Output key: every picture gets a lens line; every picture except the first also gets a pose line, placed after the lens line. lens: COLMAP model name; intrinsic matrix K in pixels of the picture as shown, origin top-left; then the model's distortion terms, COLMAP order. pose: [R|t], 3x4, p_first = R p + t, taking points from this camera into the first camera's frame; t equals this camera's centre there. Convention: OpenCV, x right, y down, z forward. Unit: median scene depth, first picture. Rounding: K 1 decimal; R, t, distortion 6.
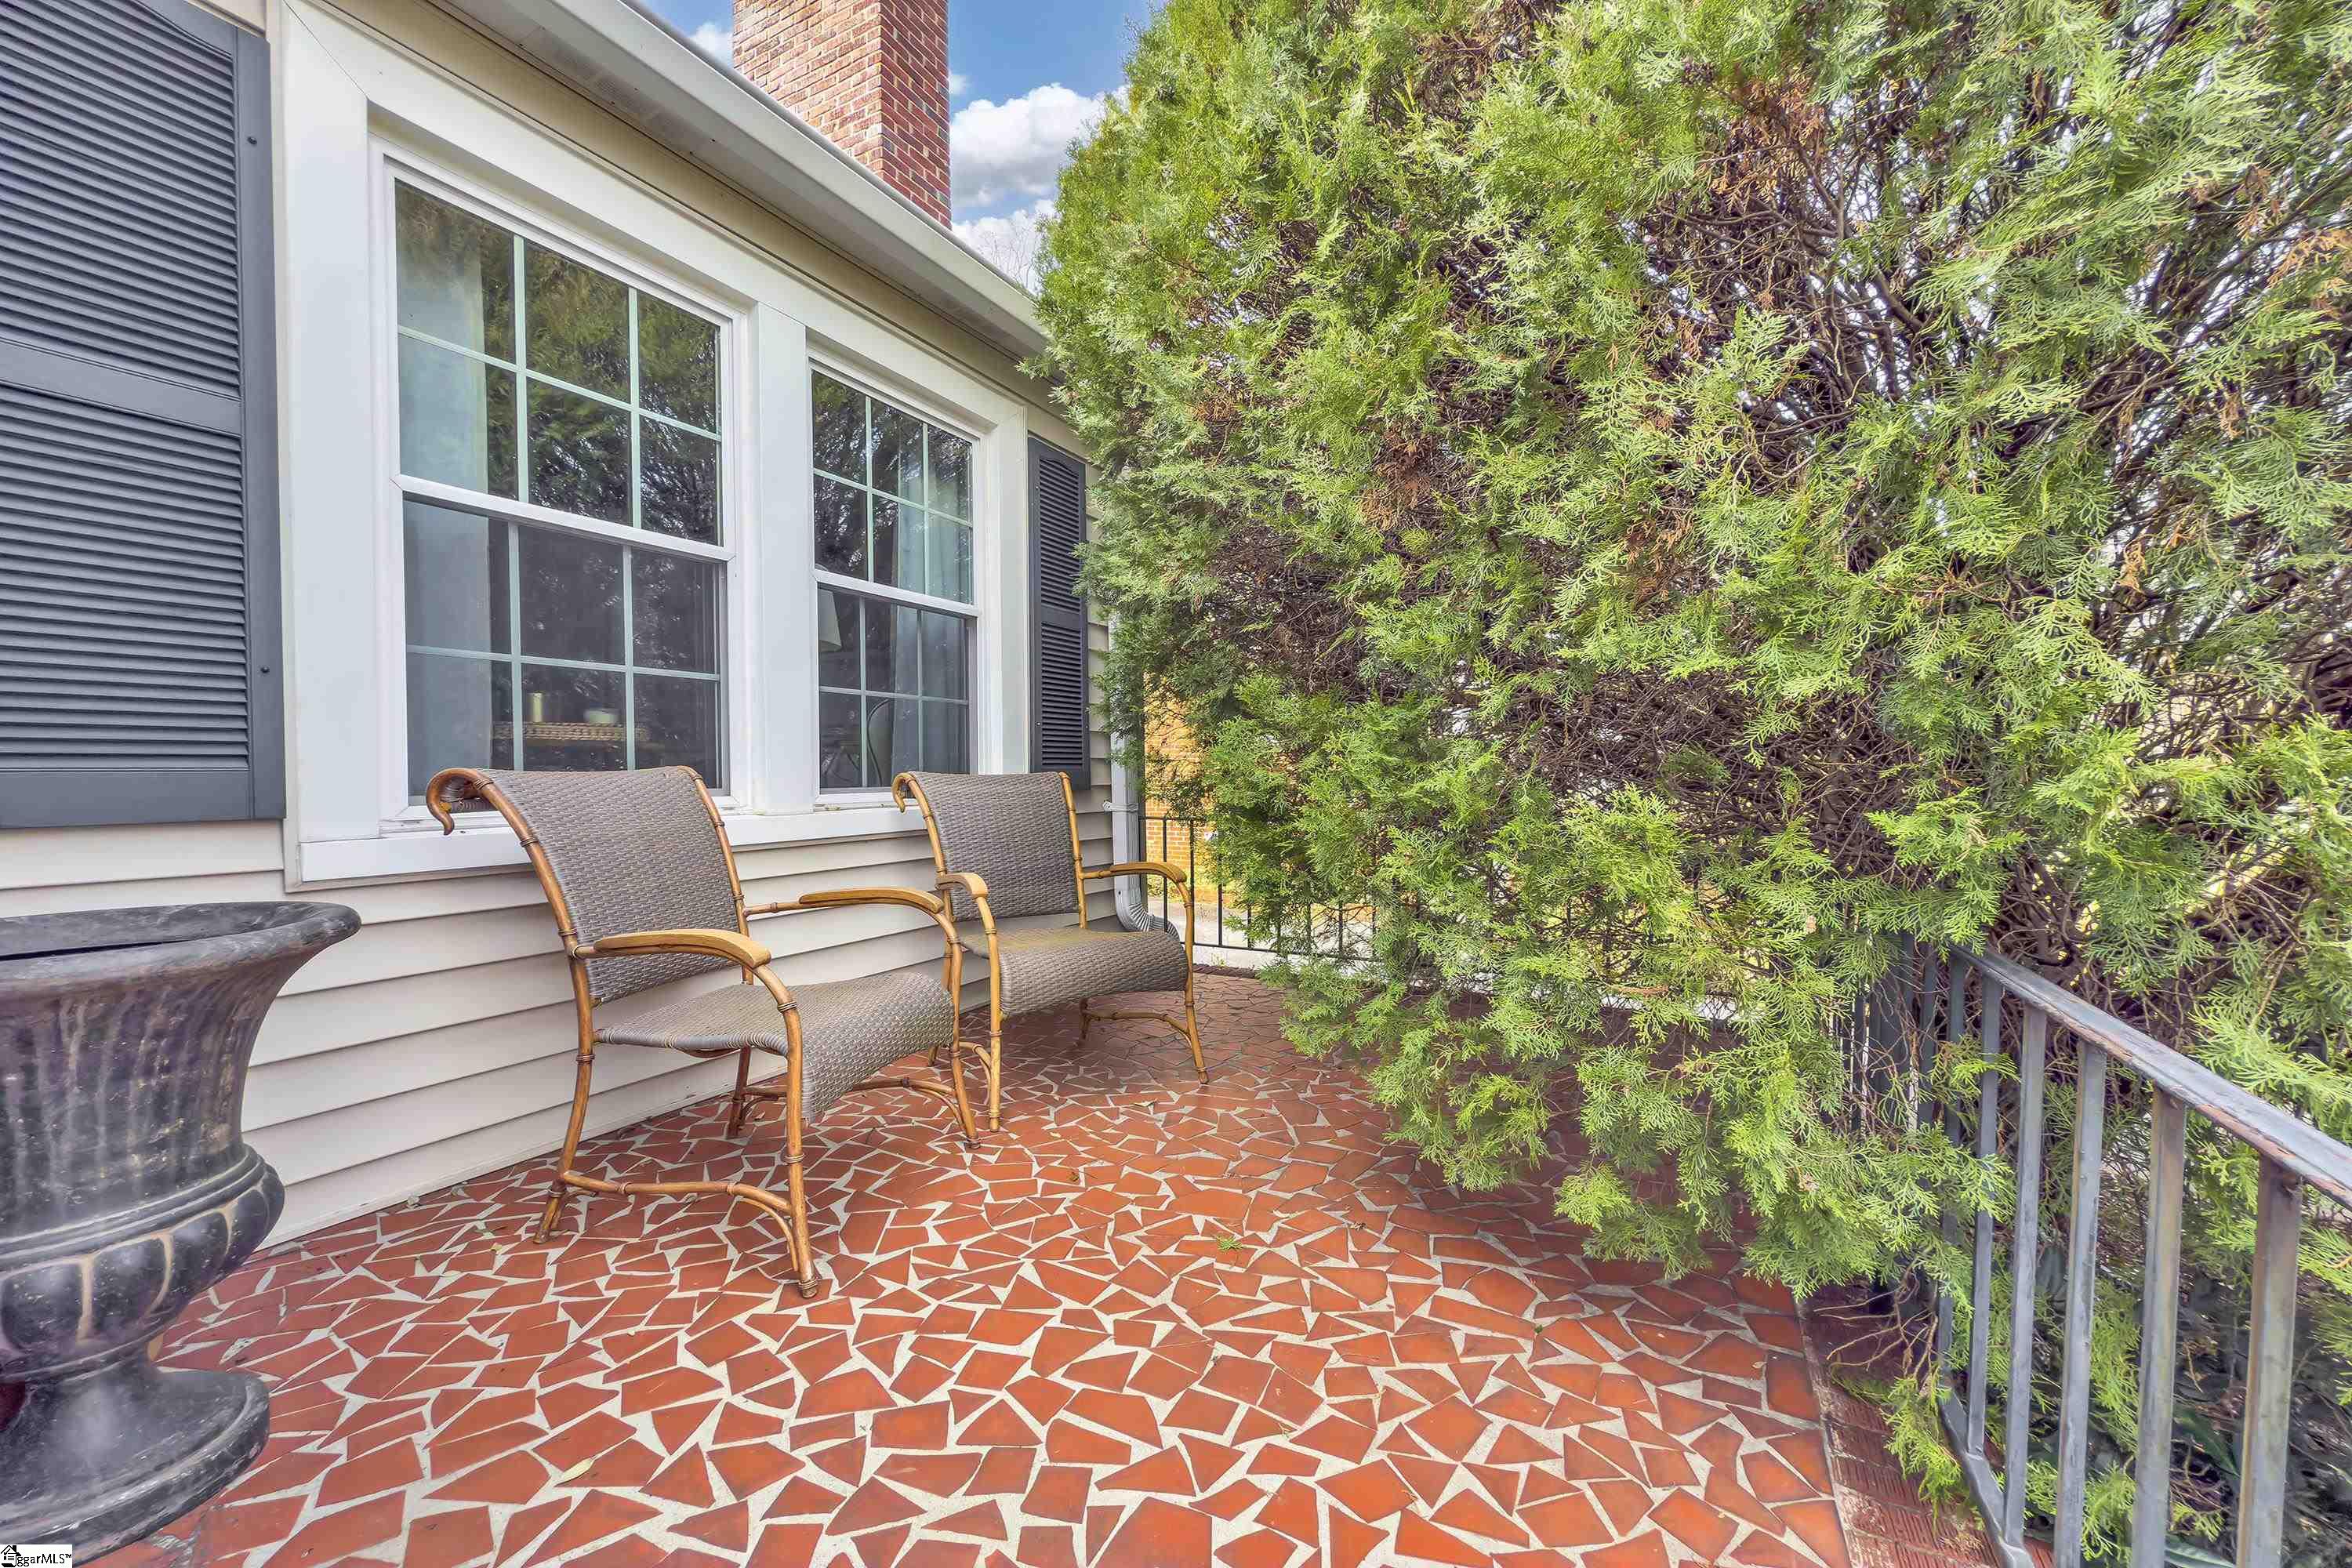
lens RADIAL K [[950.1, 0, 1180.1], [0, 950.1, 794.0], [0, 0, 1]] dist [-0.000883, 0.000358]
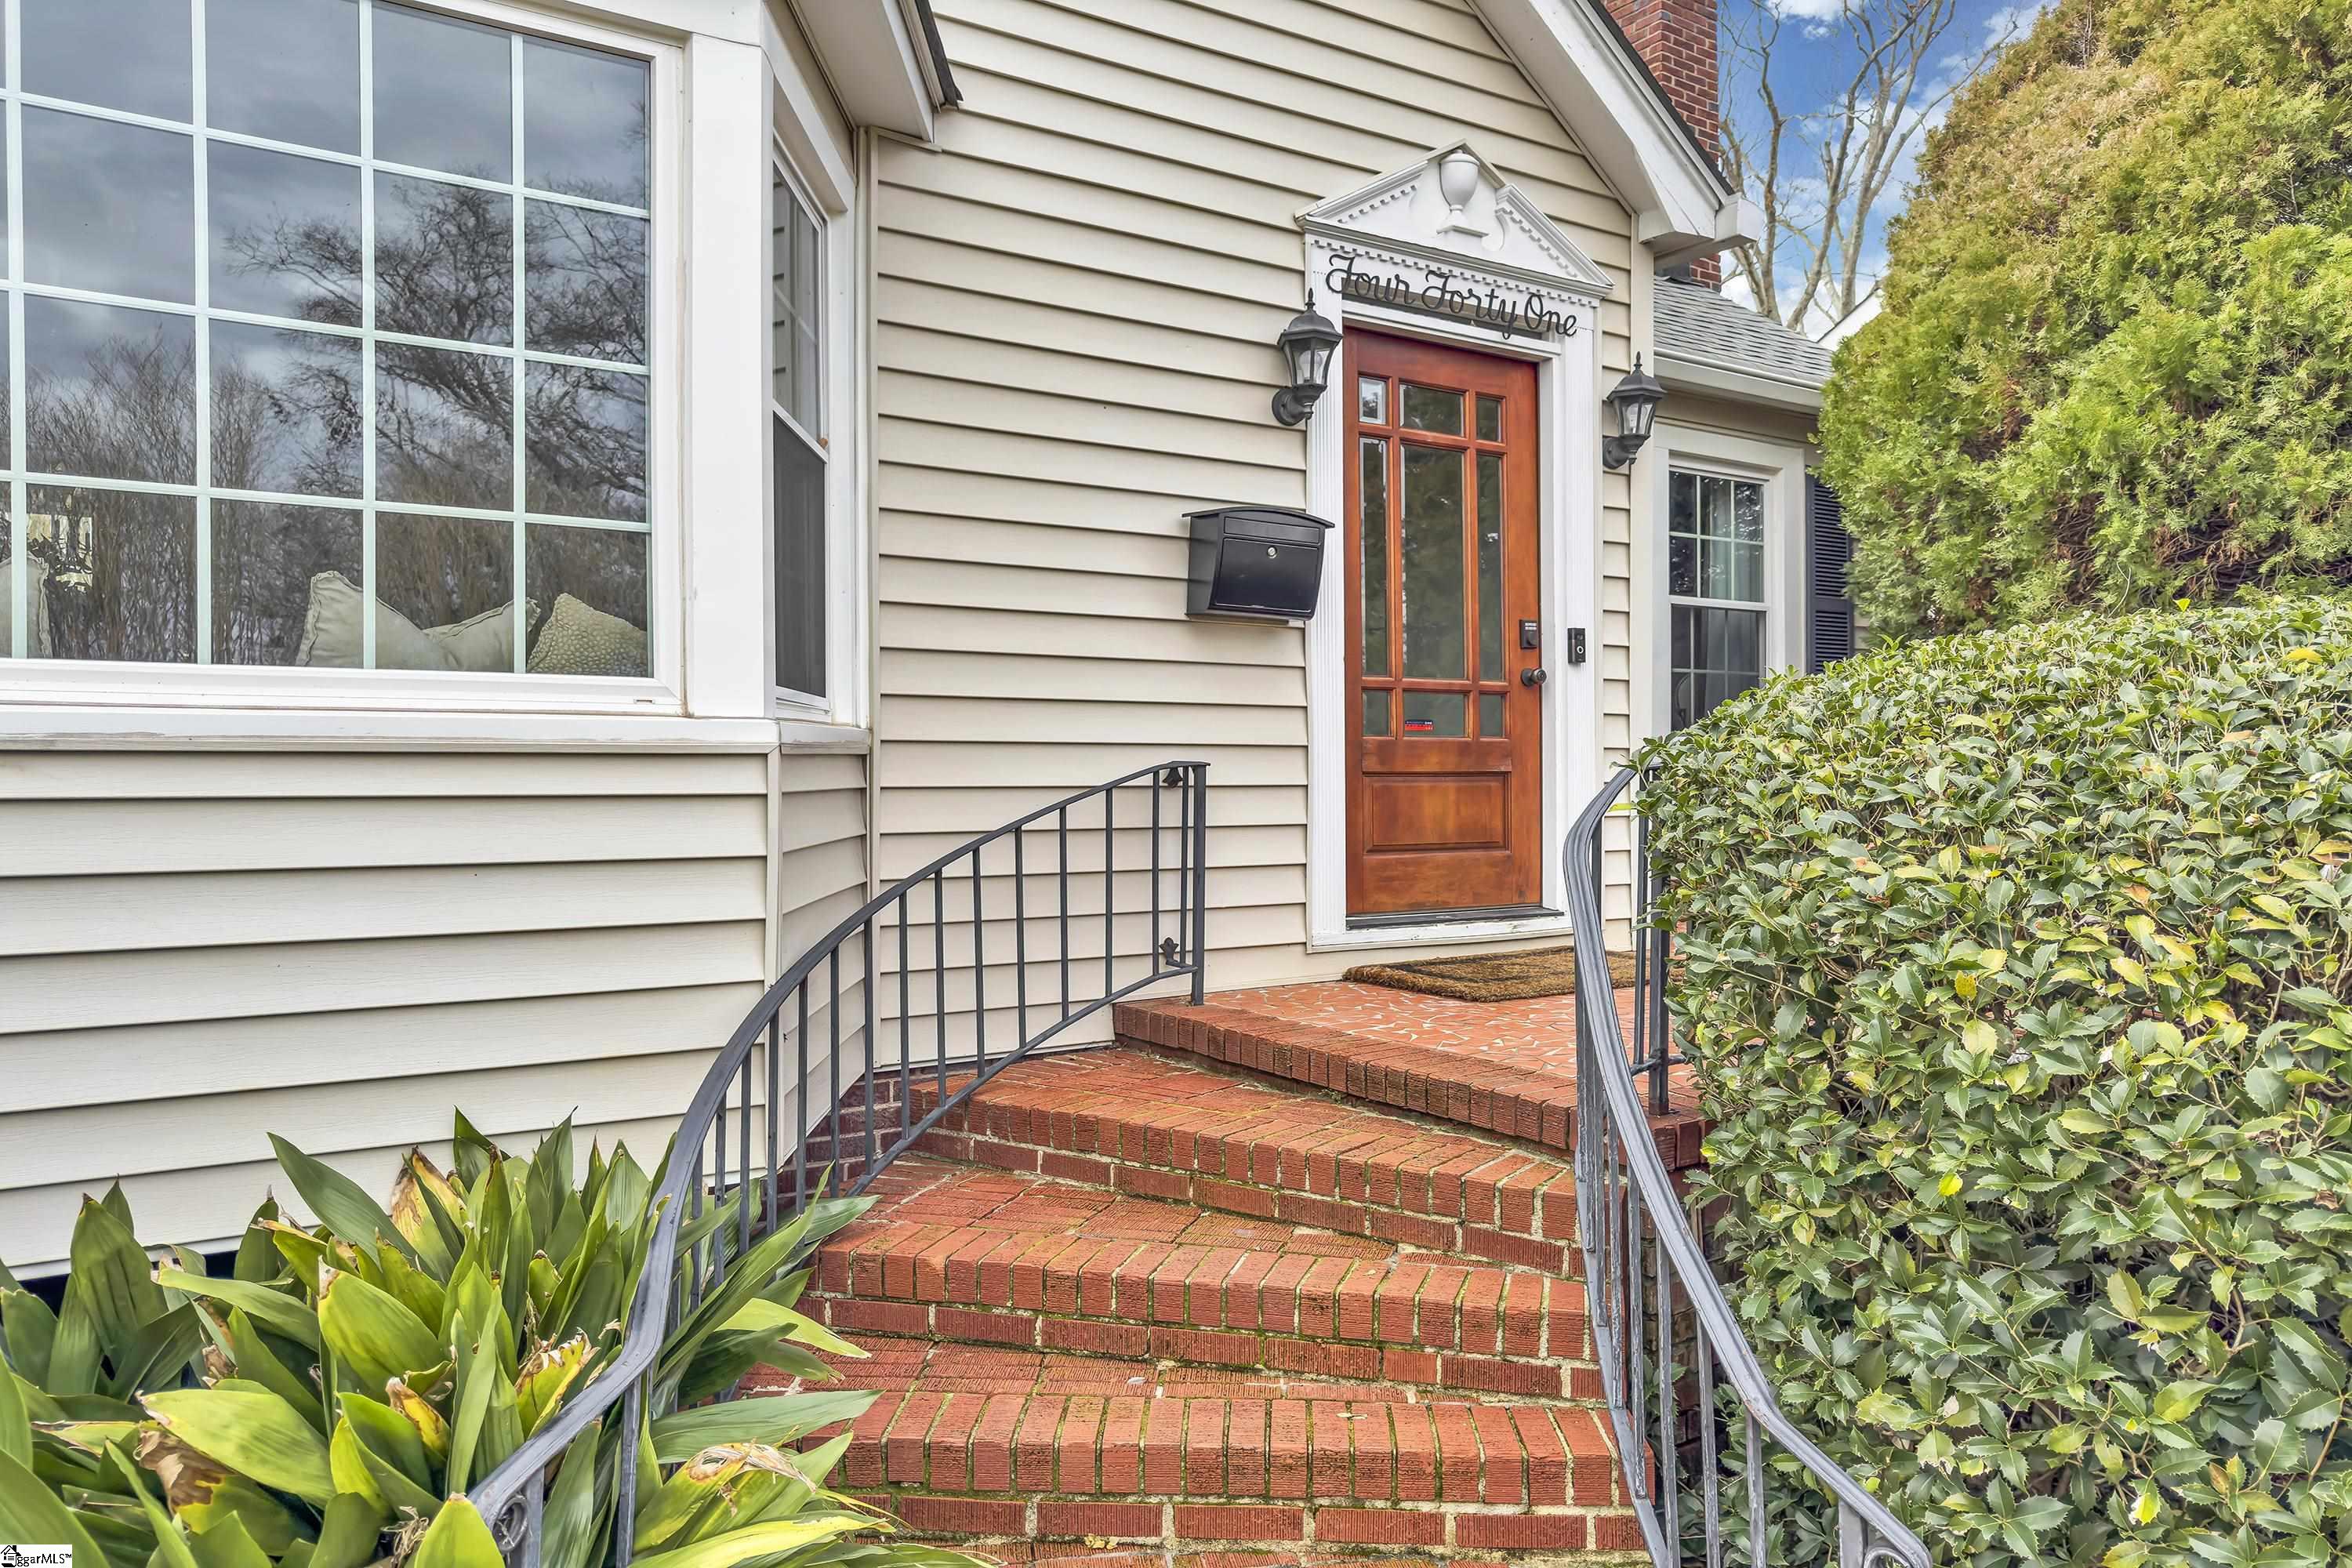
lens RADIAL K [[1685.4, 0, 1189.6], [0, 1685.4, 784.3], [0, 0, 1]] dist [-0.014611, 0.014821]
pose [[0.885943, 0.002491, -0.463787, 0.183944], [-0.014219, 0.999661, -0.021792, 0.131805], [0.463575, 0.025901, 0.885679, -1.624830]]
